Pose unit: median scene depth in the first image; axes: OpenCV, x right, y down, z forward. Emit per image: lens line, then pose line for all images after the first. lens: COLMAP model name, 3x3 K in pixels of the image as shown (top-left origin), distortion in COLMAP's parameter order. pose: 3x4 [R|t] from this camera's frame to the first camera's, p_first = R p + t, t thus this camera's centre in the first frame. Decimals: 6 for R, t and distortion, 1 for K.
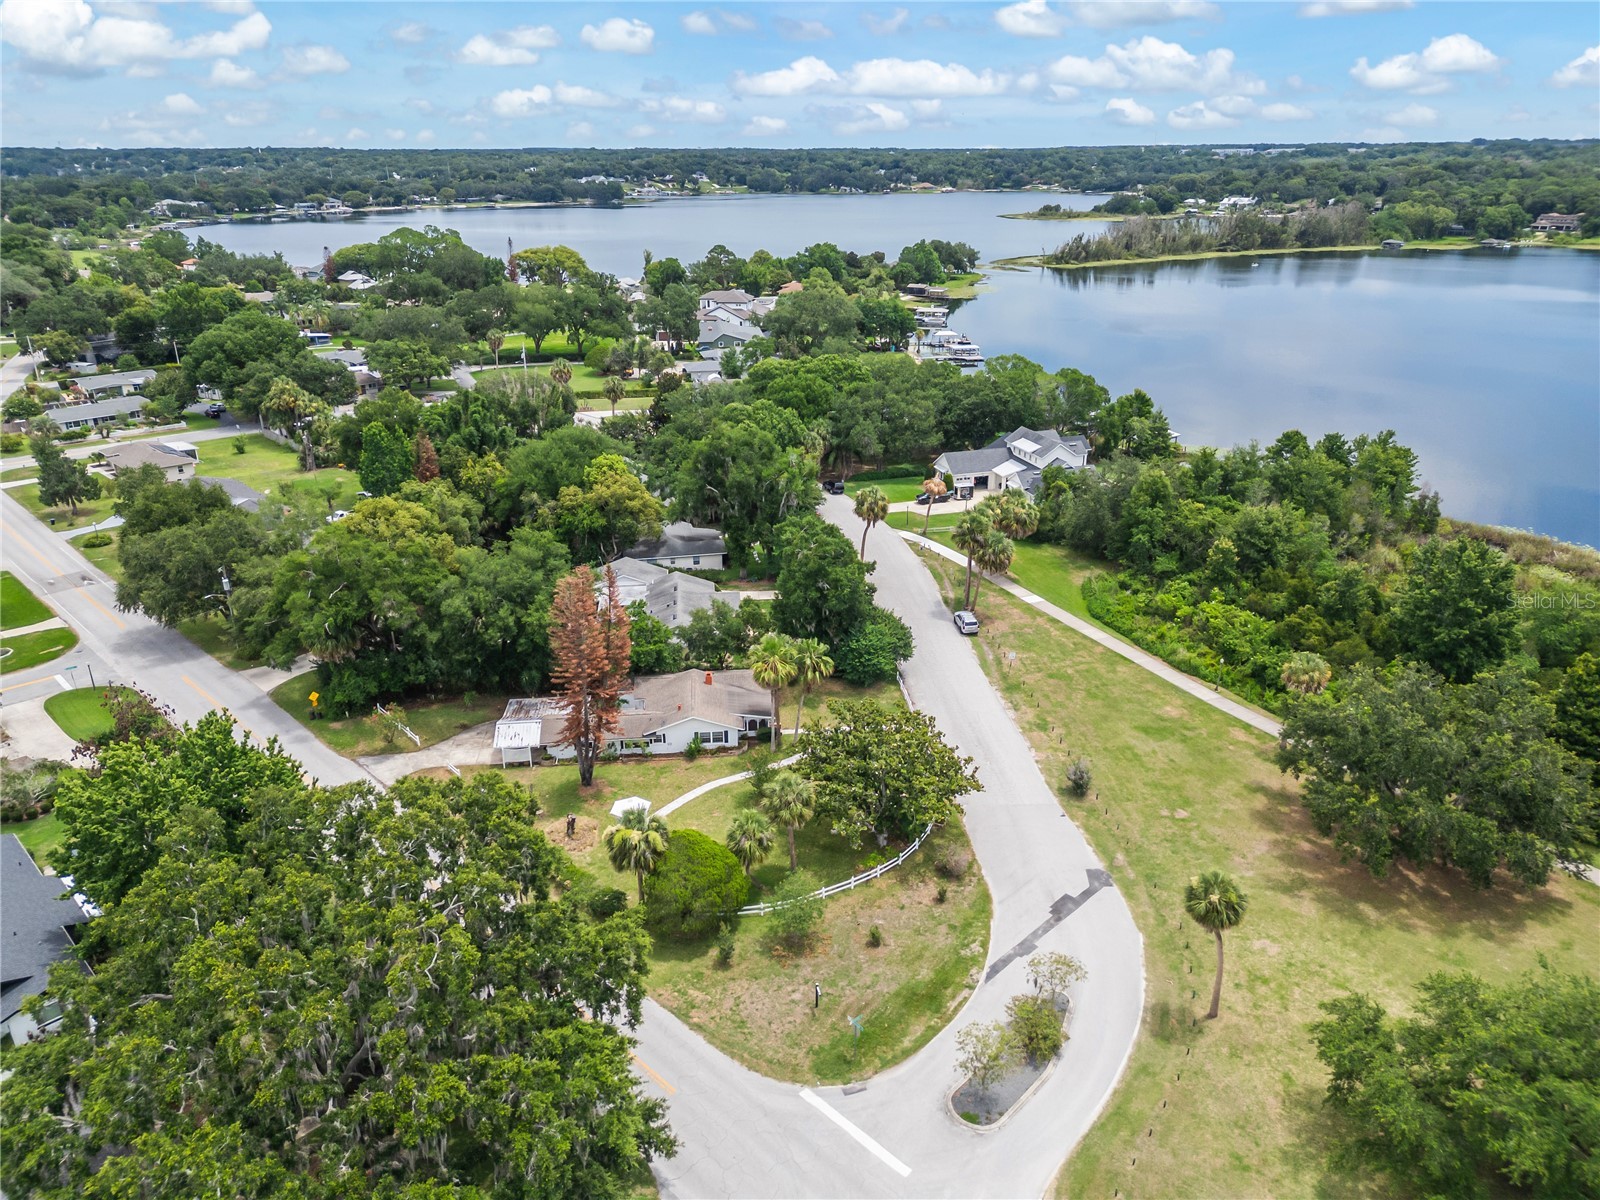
lens RADIAL K [[1134.5, 0, 803.7], [0, 1134.5, 600.1], [0, 0, 1]] dist [0.045116, -0.038646]
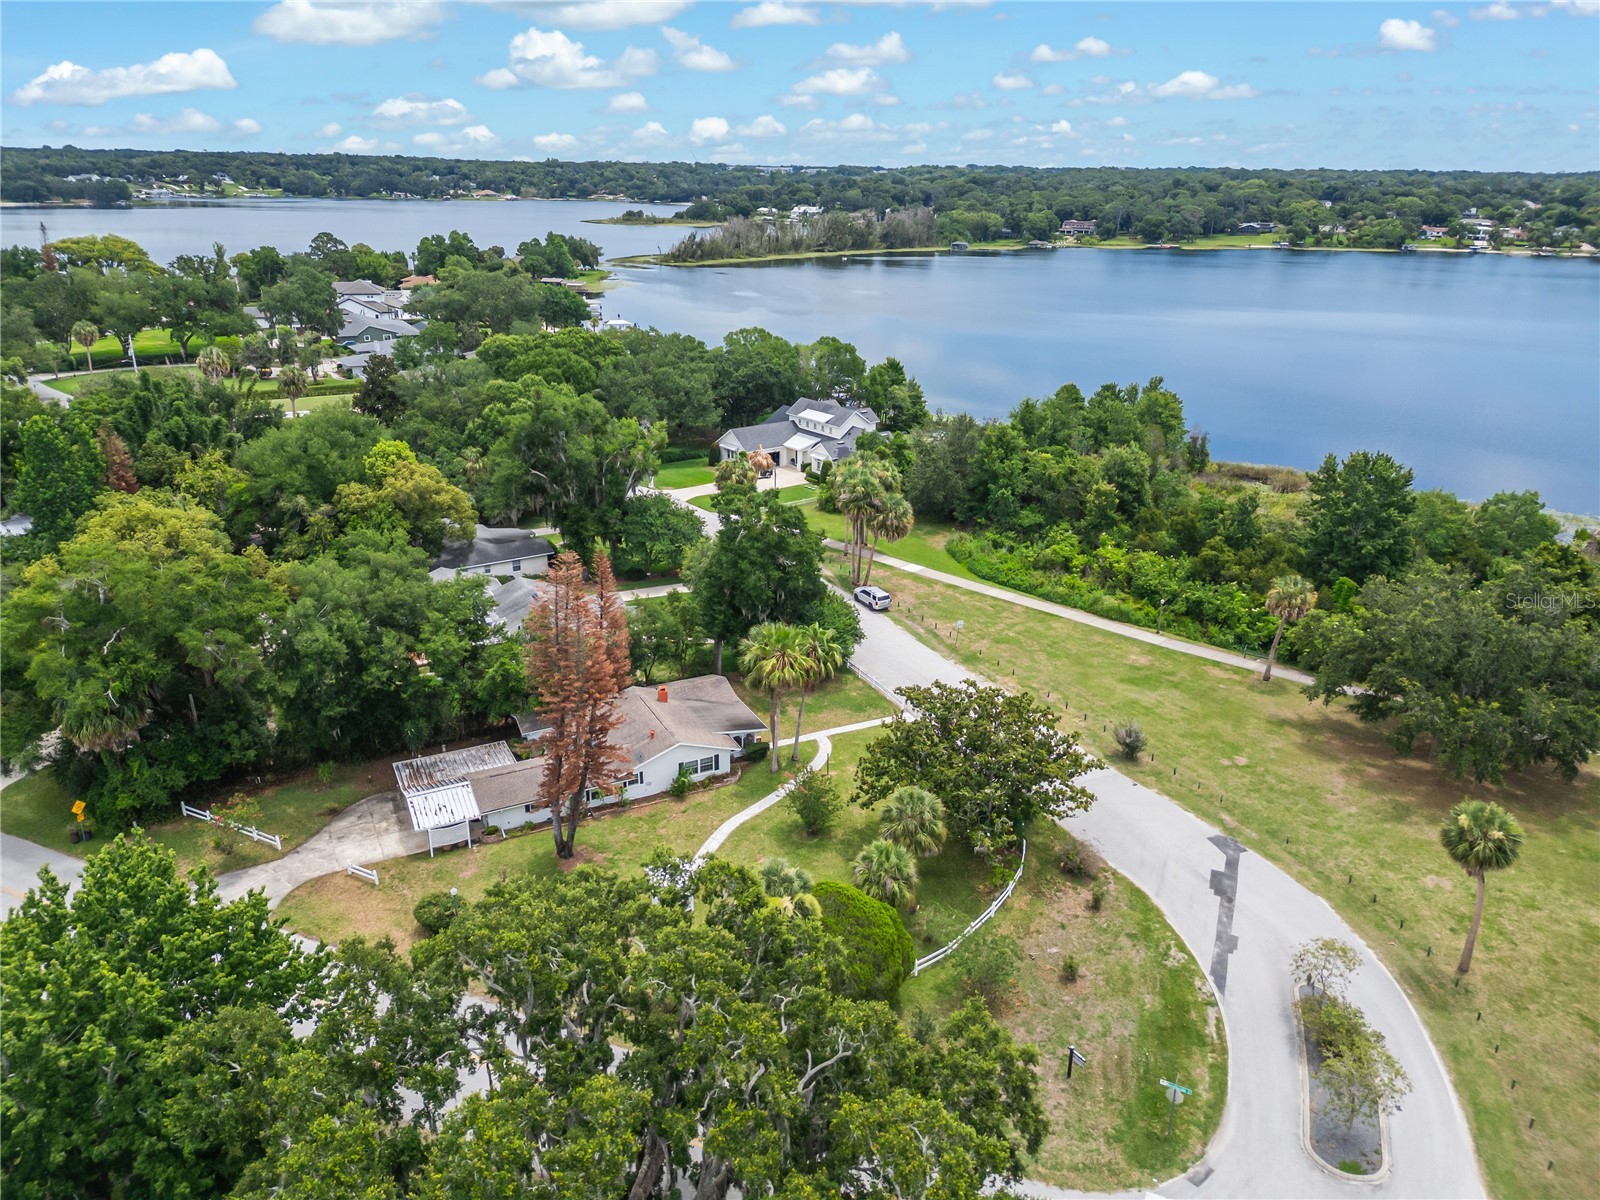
lens RADIAL K [[1134.5, 0, 812.2], [0, 1134.5, 602.1], [0, 0, 1]] dist [0.045116, -0.038646]
pose [[0.928084, -0.113943, 0.354509, -0.186571], [0.118195, 0.992943, 0.009714, 0.007675], [-0.353114, 0.032885, 0.935002, 0.166664]]
